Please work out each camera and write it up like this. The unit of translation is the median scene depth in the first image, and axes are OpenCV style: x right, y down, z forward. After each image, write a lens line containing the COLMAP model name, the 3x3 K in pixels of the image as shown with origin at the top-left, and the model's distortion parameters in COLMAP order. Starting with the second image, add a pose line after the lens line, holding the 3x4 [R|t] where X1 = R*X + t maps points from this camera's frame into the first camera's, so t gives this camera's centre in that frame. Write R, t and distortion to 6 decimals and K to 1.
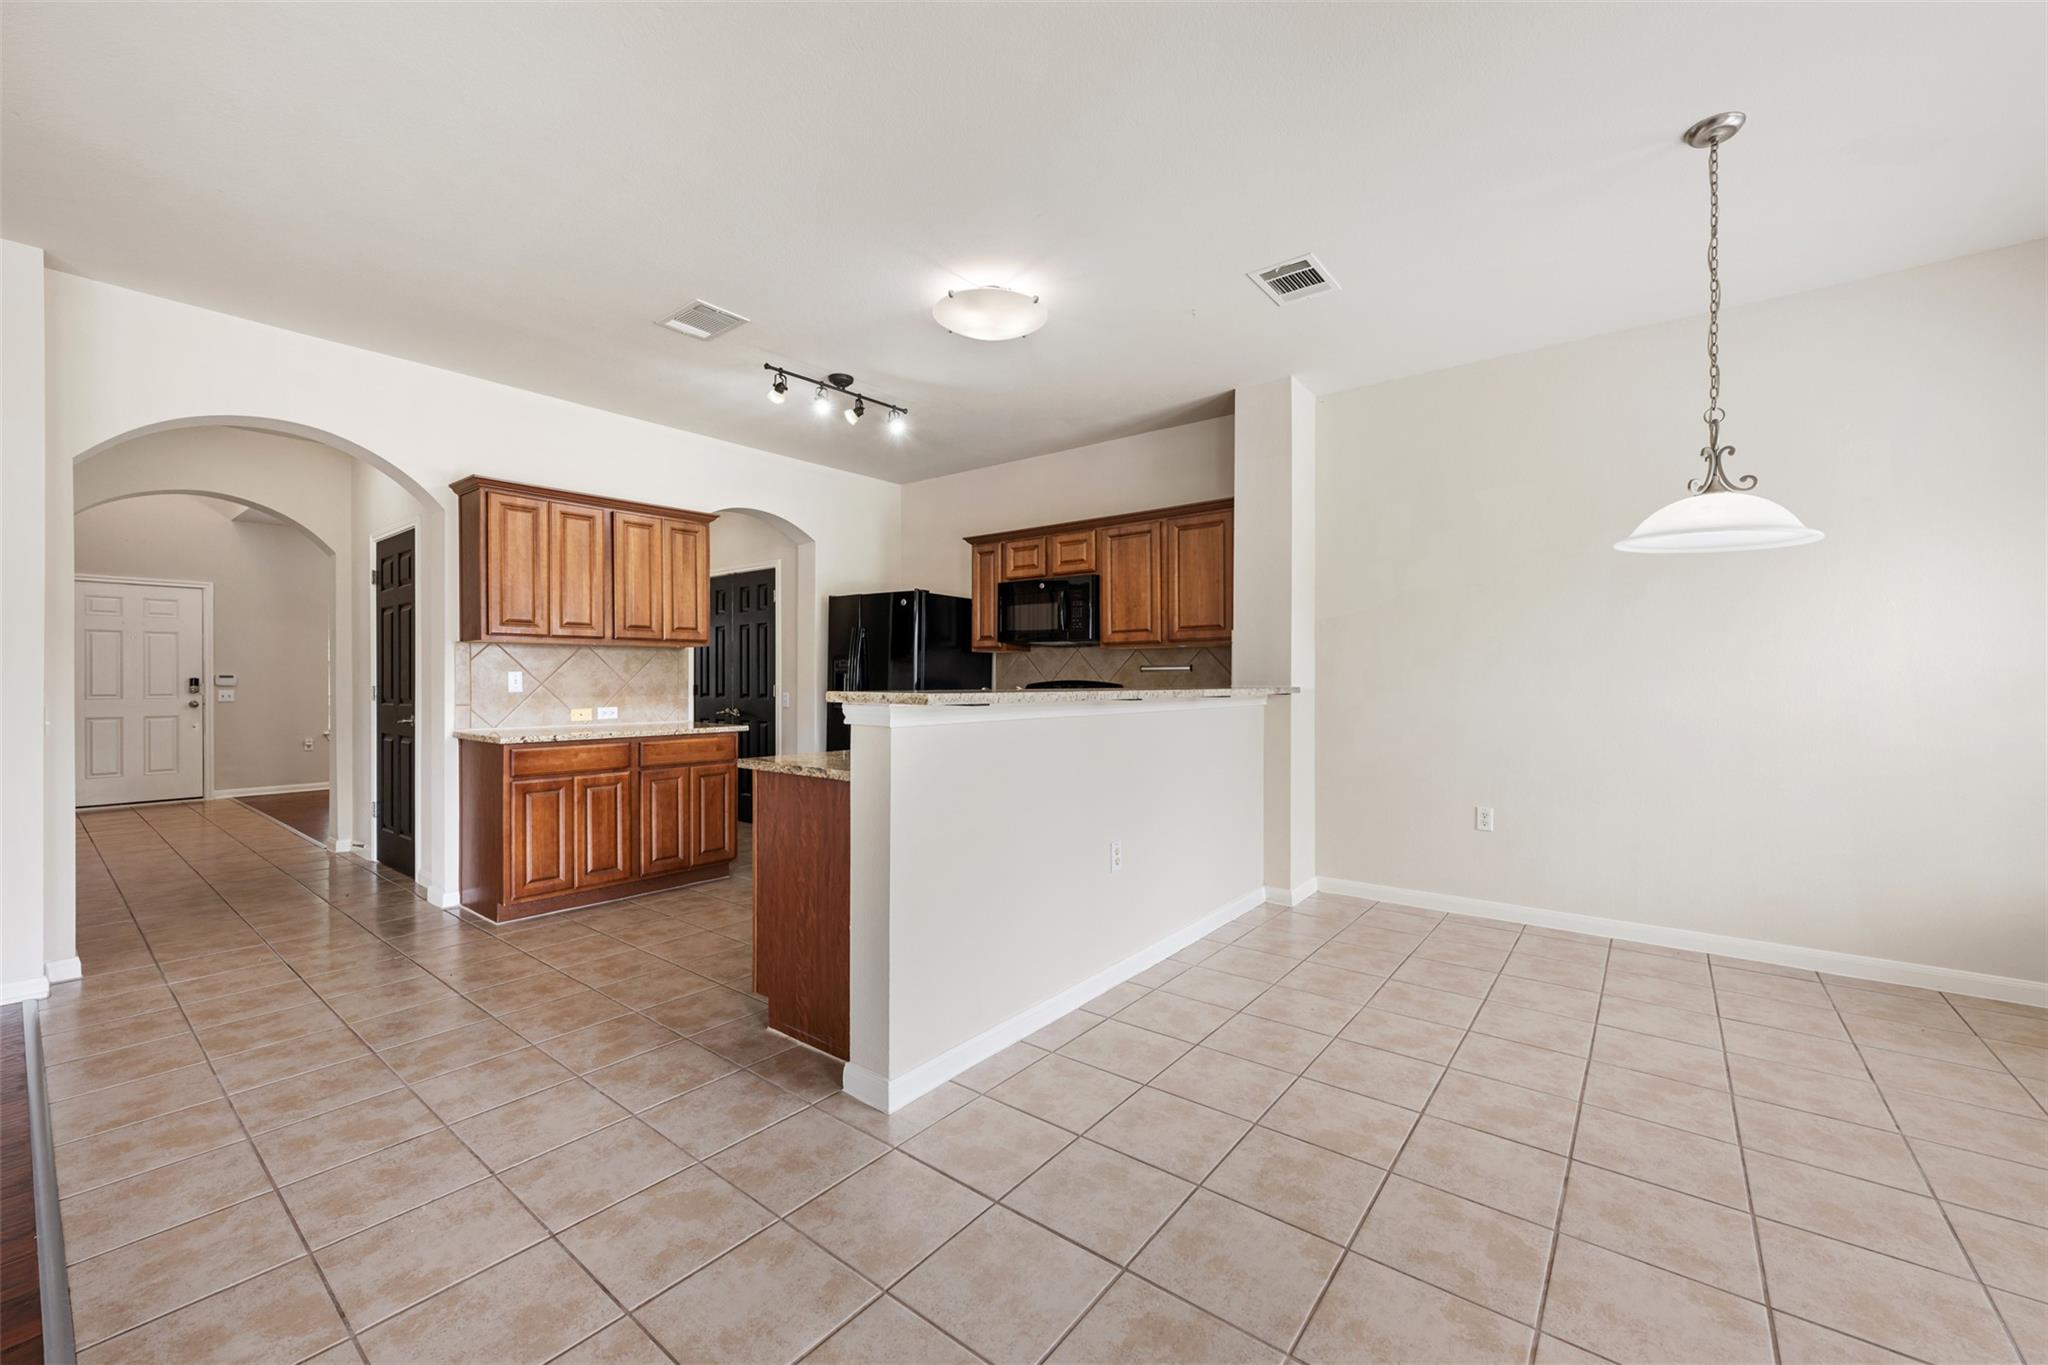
lens RADIAL K [[811.8, 0, 1026.7], [0, 811.8, 682.3], [0, 0, 1]] dist [-0.003062, 0.001116]
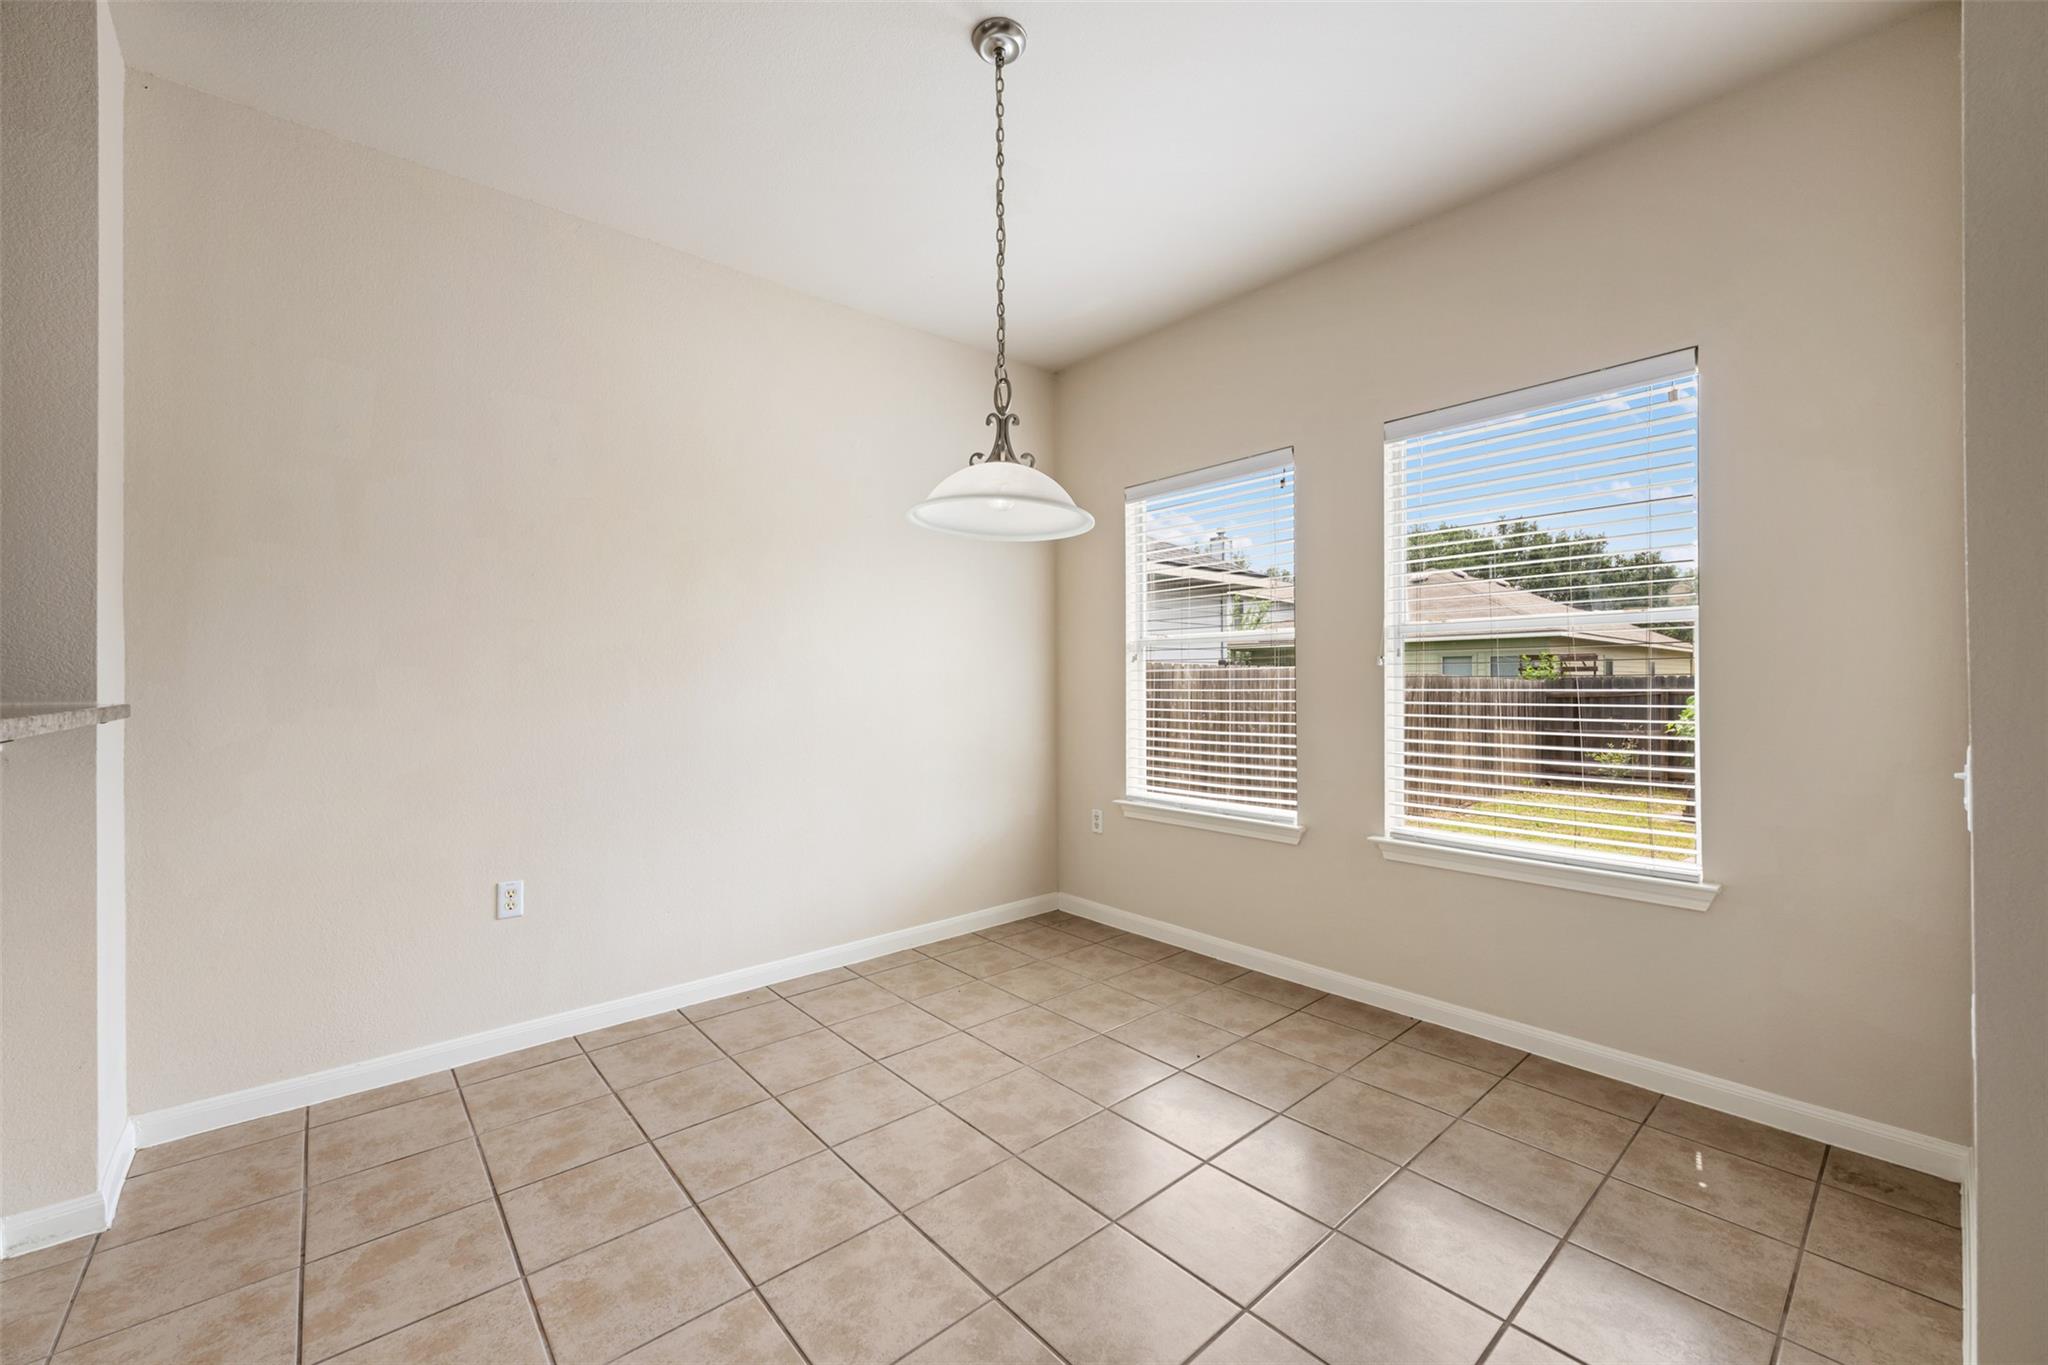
lens RADIAL K [[811.8, 0, 1016.2], [0, 811.8, 680.6], [0, 0, 1]] dist [-0.003062, 0.001116]
pose [[0.185026, -0.003106, 0.982729, 0.005516], [0.005826, 0.999981, 0.002063, -0.003768], [-0.982716, 0.005344, 0.185041, 0.437157]]
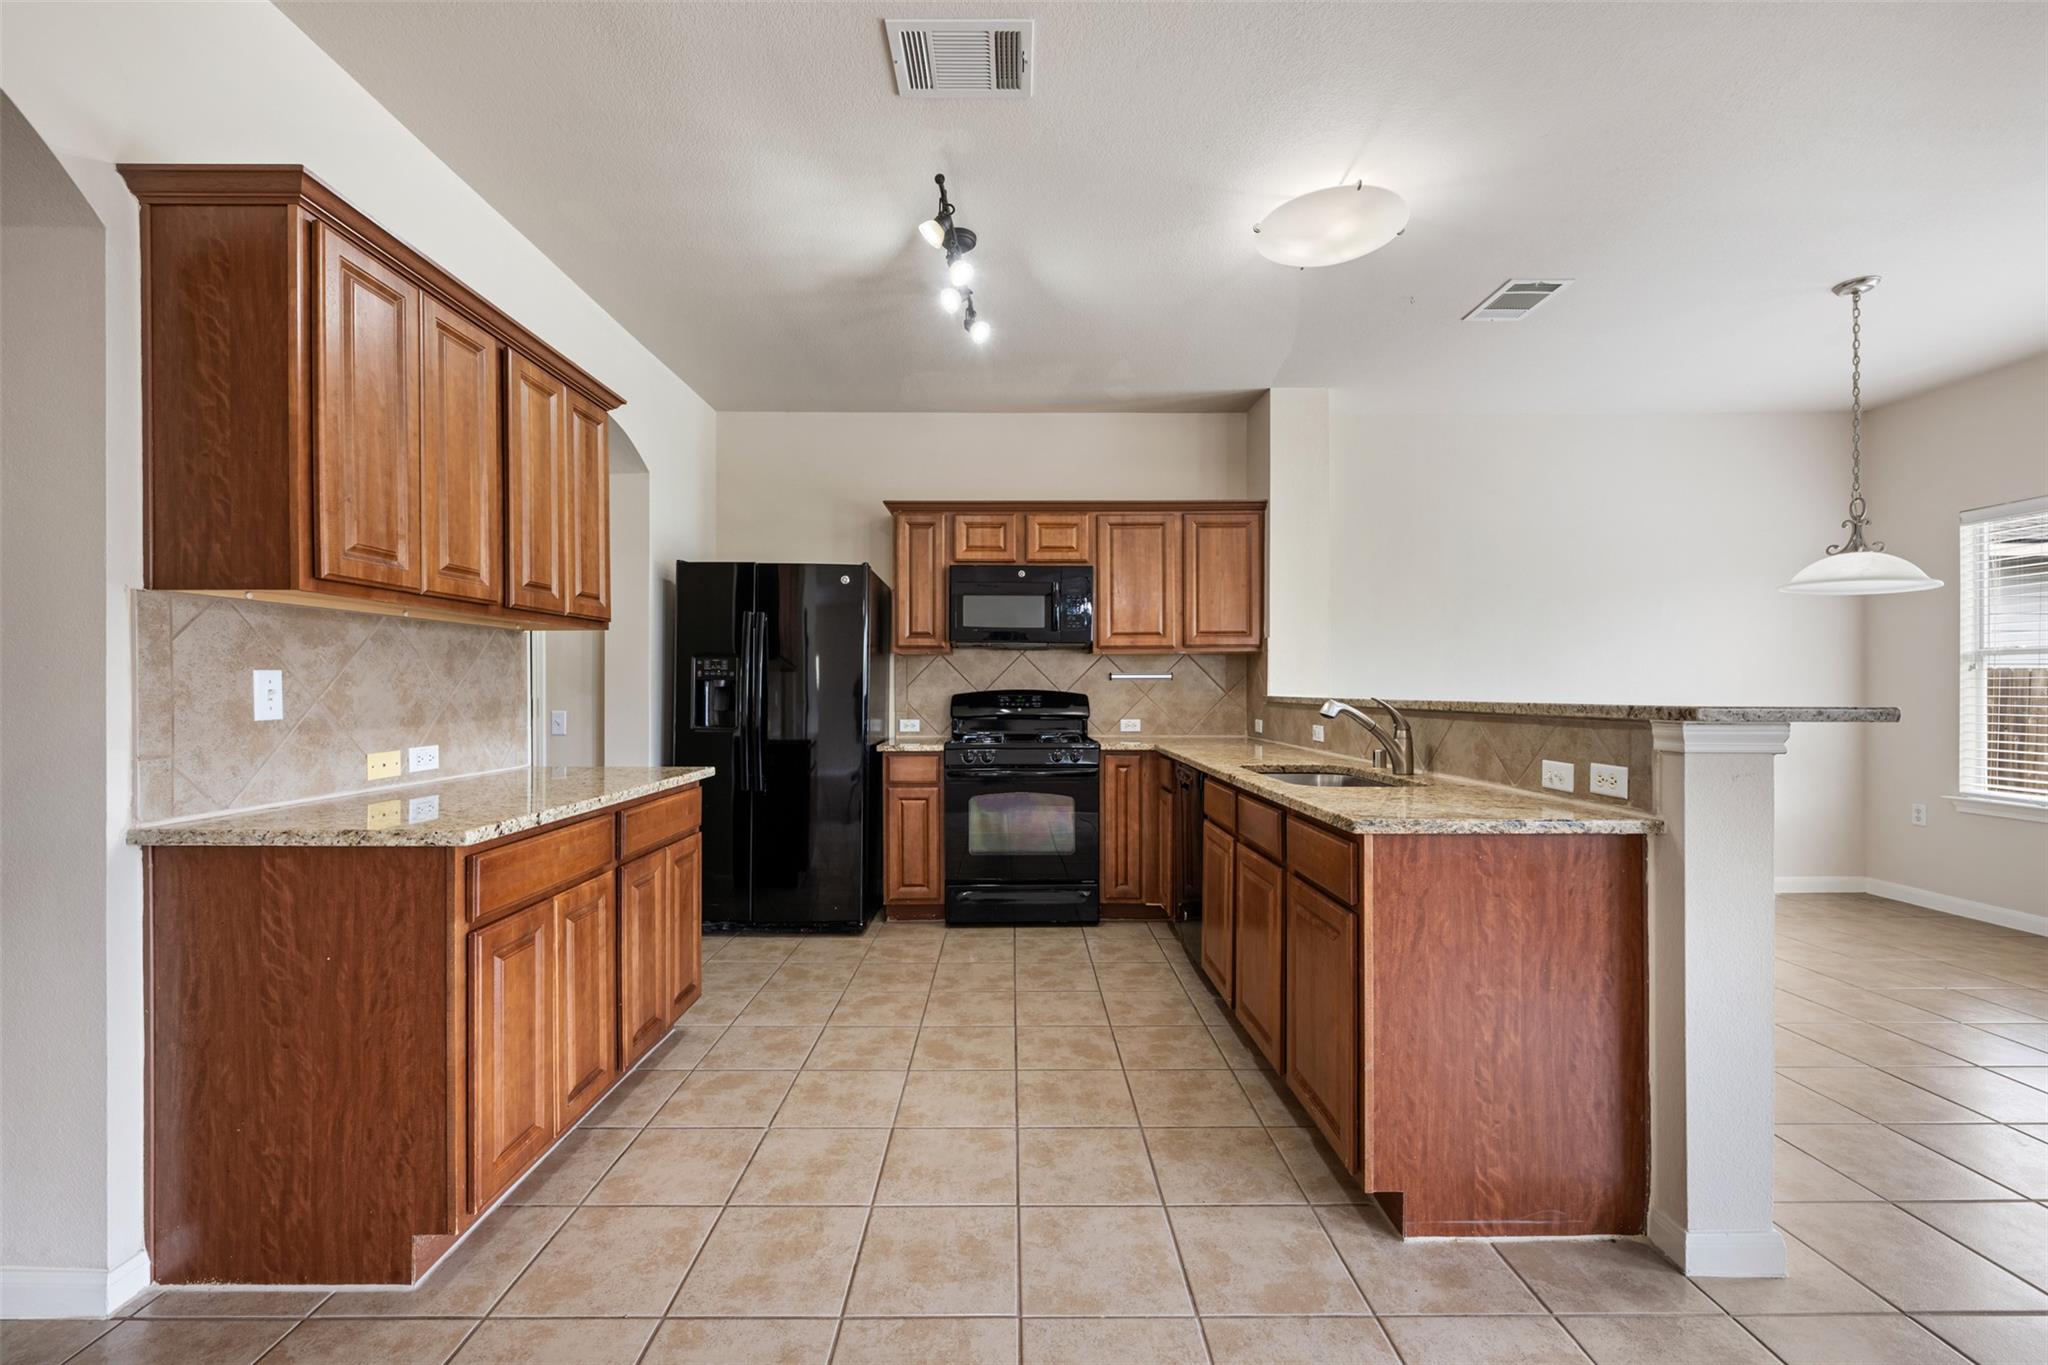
lens RADIAL K [[811.8, 0, 1015.3], [0, 811.8, 691.5], [0, 0, 1]] dist [-0.003062, 0.001116]
pose [[0.780769, -0.003477, 0.624810, -0.590698], [0.003237, 0.999994, 0.001520, -0.002057], [-0.624811, 0.000836, 0.780775, 0.432796]]
